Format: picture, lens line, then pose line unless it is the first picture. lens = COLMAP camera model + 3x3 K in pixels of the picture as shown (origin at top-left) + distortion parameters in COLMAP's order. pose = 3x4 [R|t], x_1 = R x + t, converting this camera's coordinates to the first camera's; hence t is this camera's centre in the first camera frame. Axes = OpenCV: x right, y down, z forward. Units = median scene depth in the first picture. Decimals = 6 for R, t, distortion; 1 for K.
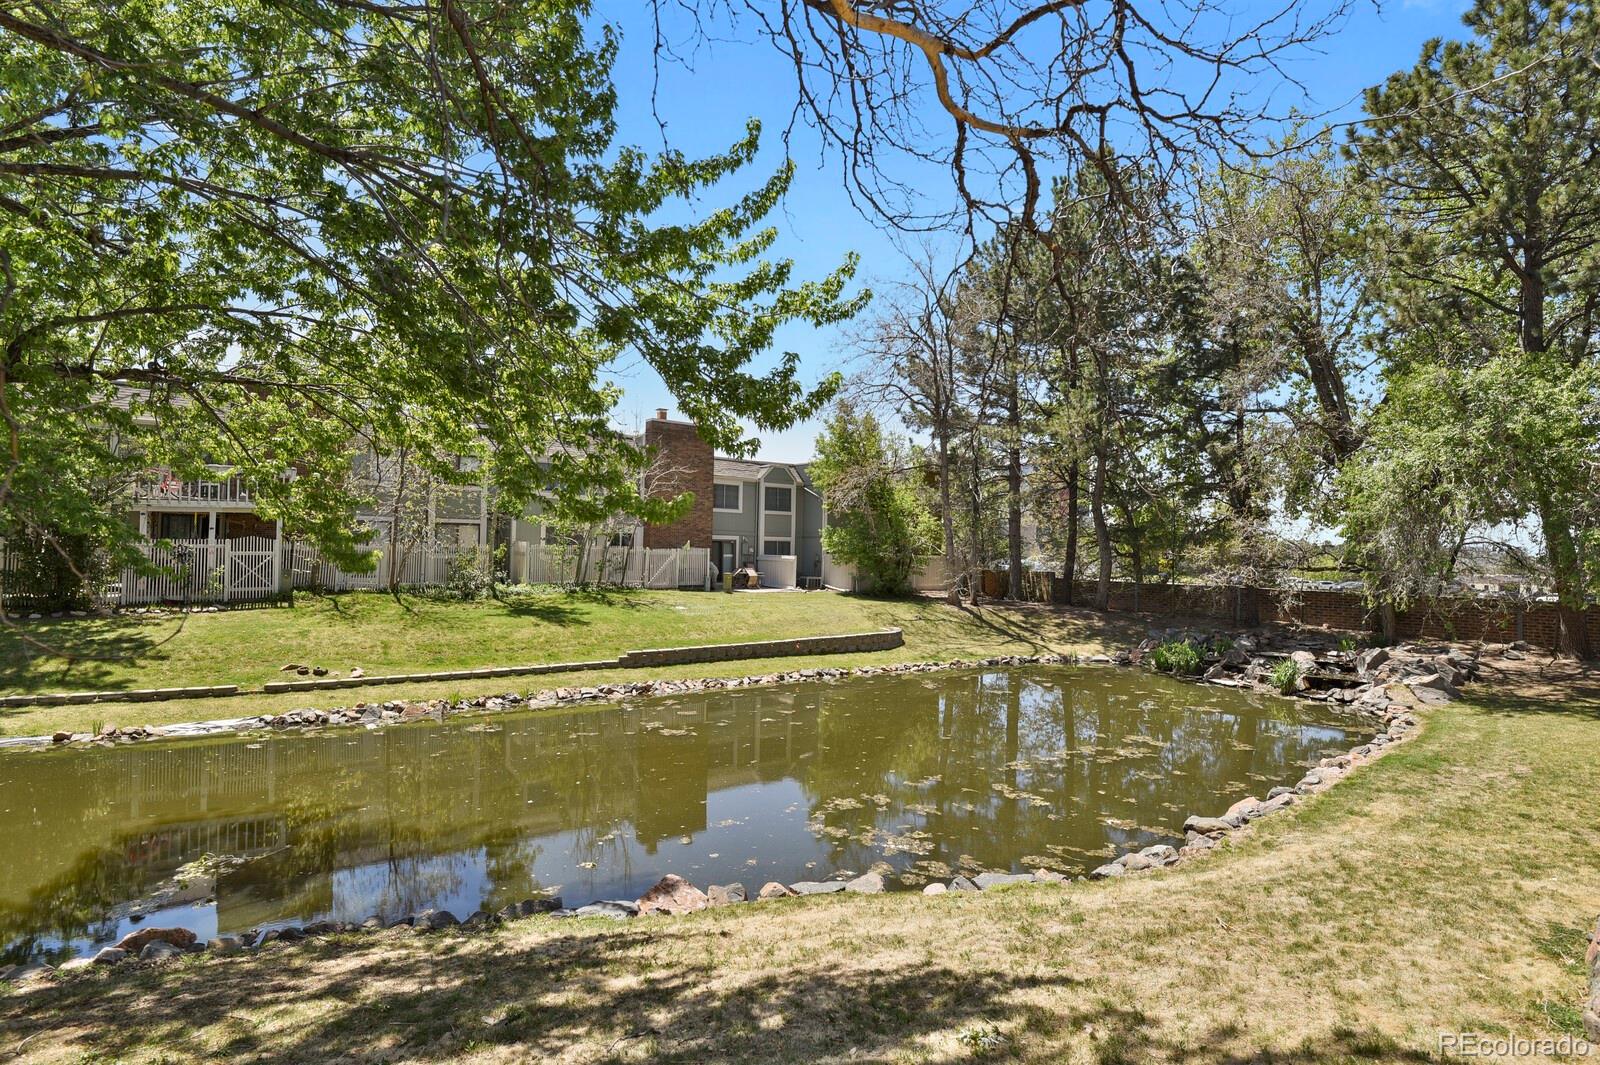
lens RADIAL K [[793.2, 0, 804.3], [0, 793.2, 524.3], [0, 0, 1]] dist [-0.013935, -0.005845]
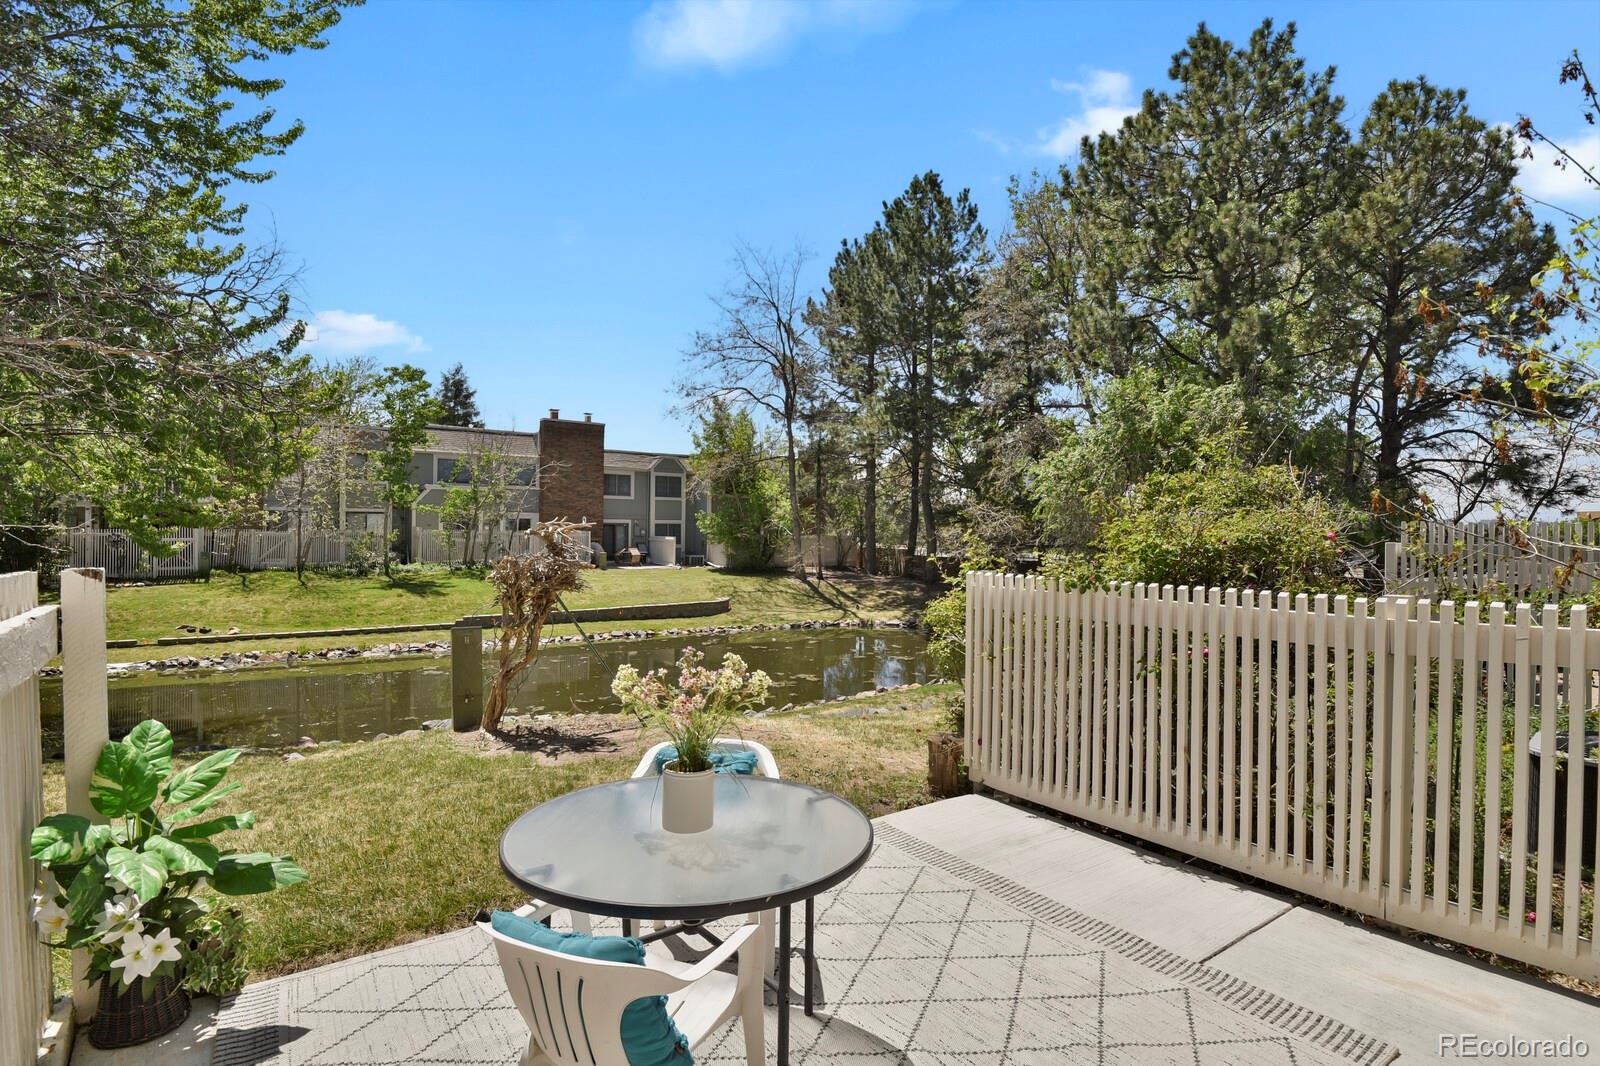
lens RADIAL K [[793.2, 0, 811.1], [0, 793.2, 541.2], [0, 0, 1]] dist [-0.013935, -0.005845]
pose [[0.999652, -0.006512, -0.025548, 0.319293], [0.007771, 0.998744, 0.049492, -0.013510], [0.025194, -0.049674, 0.998448, -0.203031]]
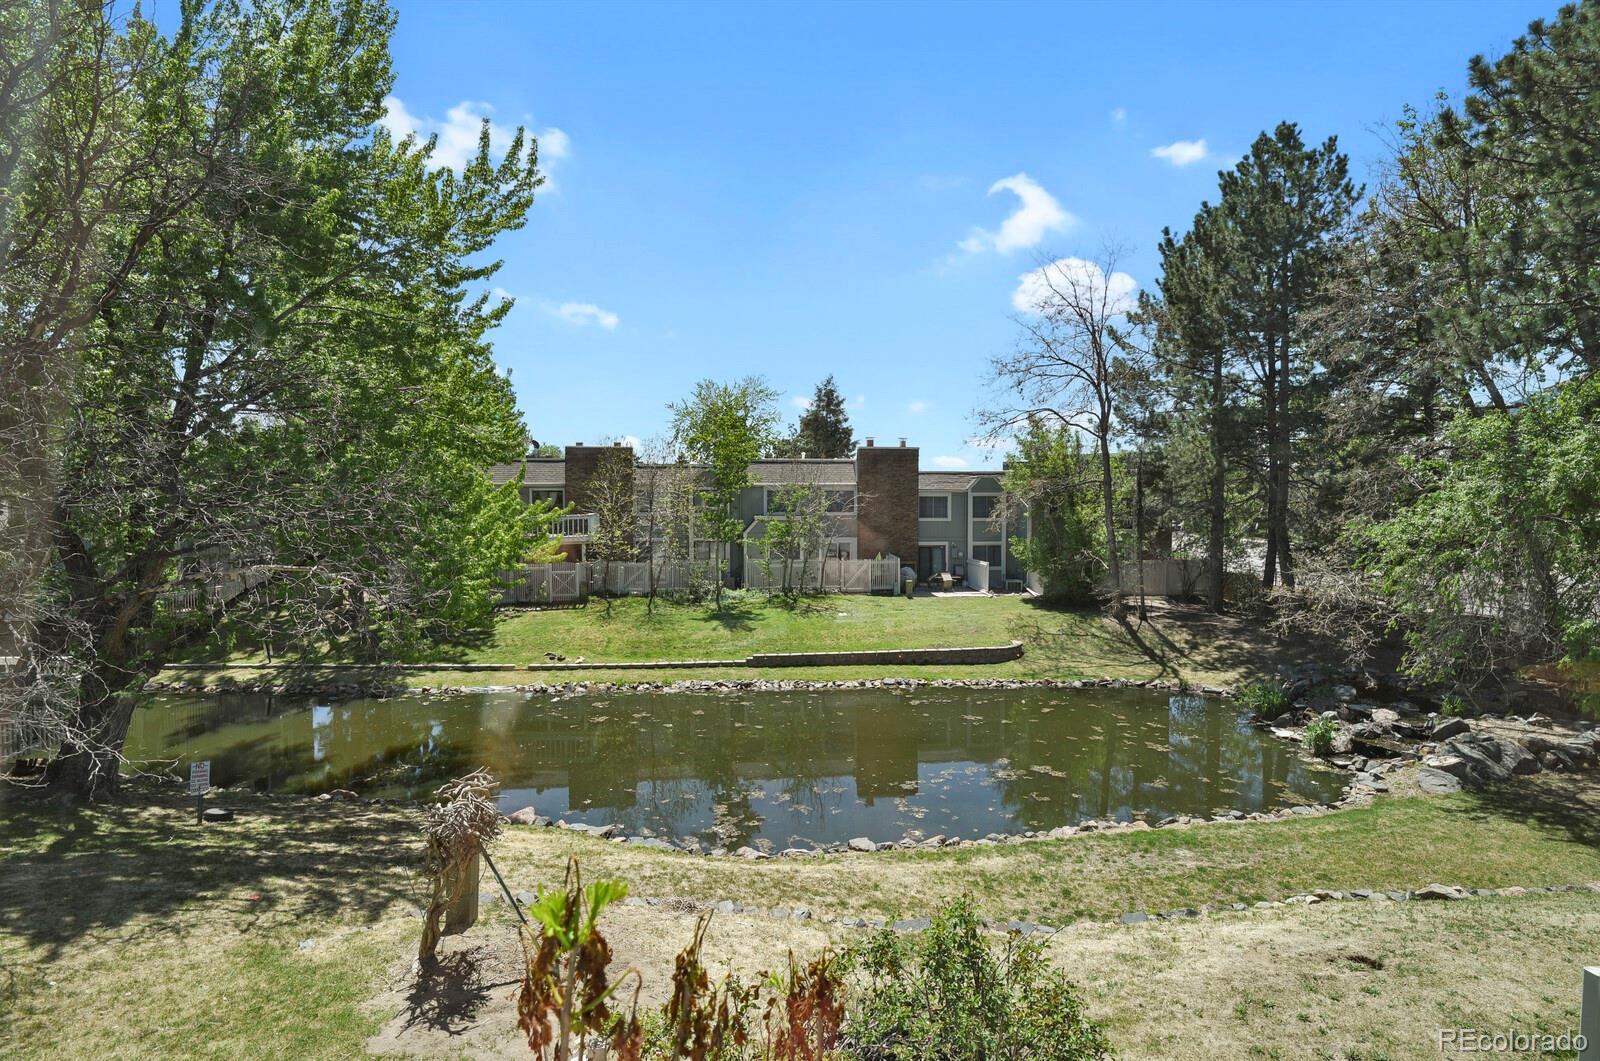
lens RADIAL K [[793.2, 0, 793.7], [0, 793.2, 531.0], [0, 0, 1]] dist [-0.013935, -0.005845]
pose [[0.854955, -0.000719, -0.518702, 0.485633], [0.036951, 0.997543, 0.059522, -0.116612], [0.517384, -0.070055, 0.852881, -0.102315]]
